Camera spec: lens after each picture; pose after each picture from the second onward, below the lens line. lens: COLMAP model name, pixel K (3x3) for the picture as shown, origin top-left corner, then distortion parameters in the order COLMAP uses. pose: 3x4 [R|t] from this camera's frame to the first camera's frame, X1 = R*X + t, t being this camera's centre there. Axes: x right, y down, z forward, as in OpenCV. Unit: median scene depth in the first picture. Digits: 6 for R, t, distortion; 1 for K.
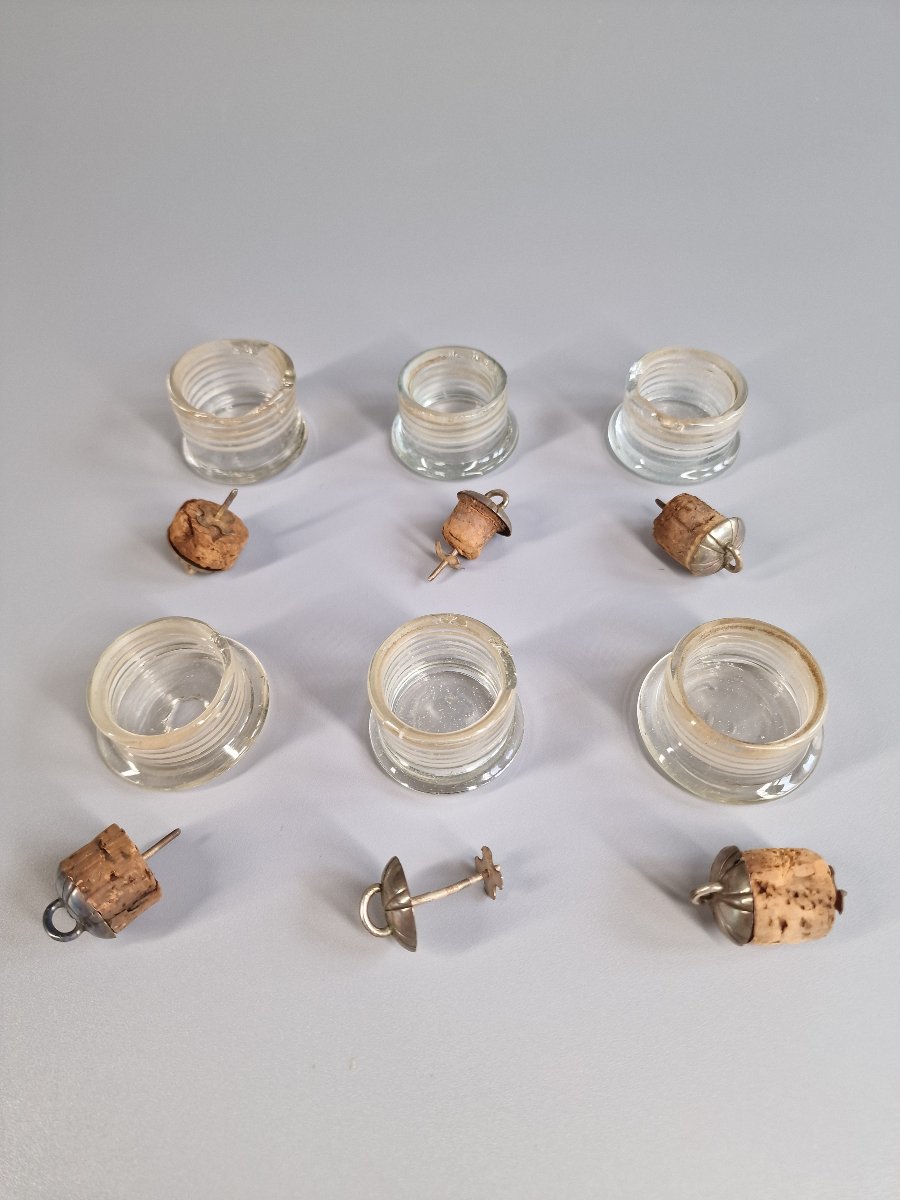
lens RADIAL K [[800.0, 0, 454.3], [0, 800.0, 599.3], [0, 0, 1]] dist [0.002630, -0.005455]
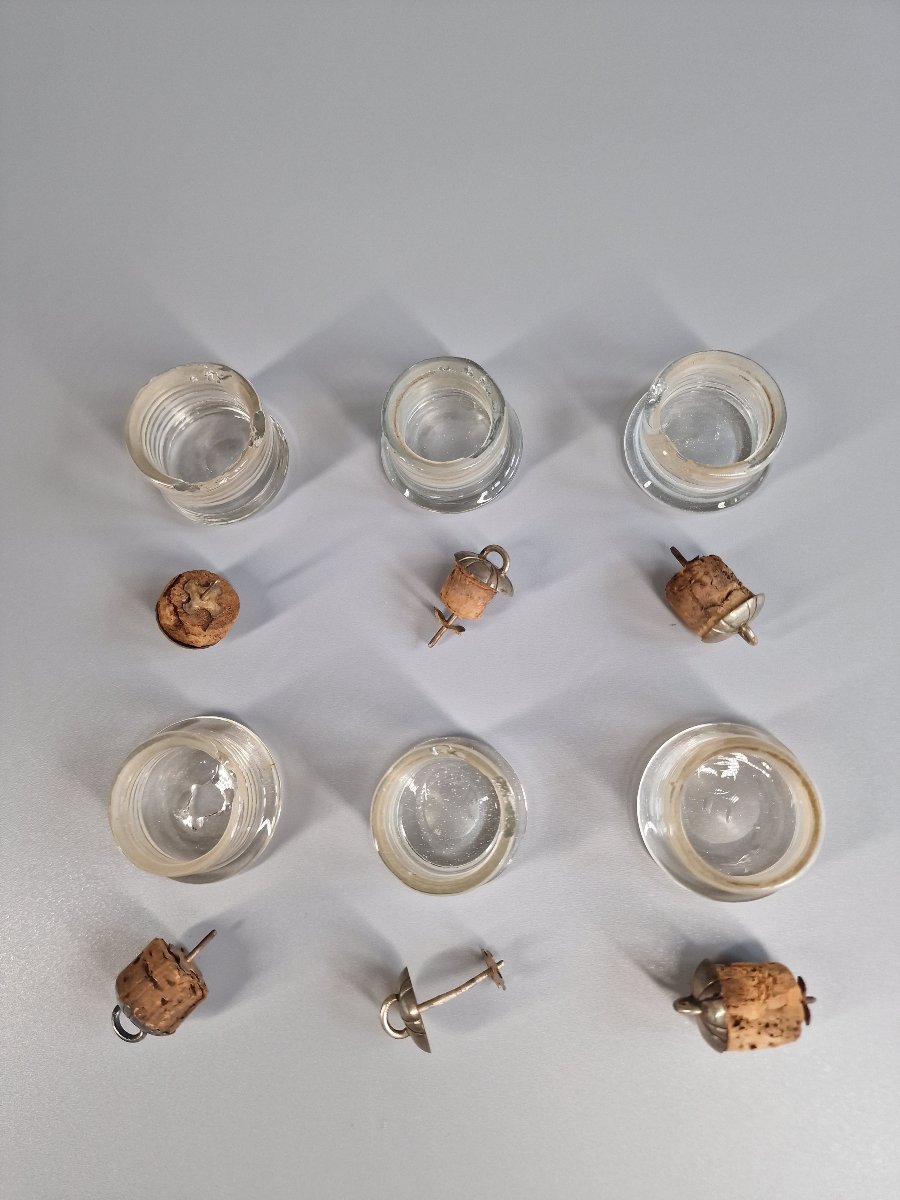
lens RADIAL K [[800.0, 0, 446.2], [0, 800.0, 599.0], [0, 0, 1]] dist [0.002630, -0.005455]
pose [[0.998021, -0.033411, -0.053268, 0.050206], [0.050775, 0.927925, 0.369292, -0.507897], [0.037091, -0.371265, 0.927786, 0.141315]]
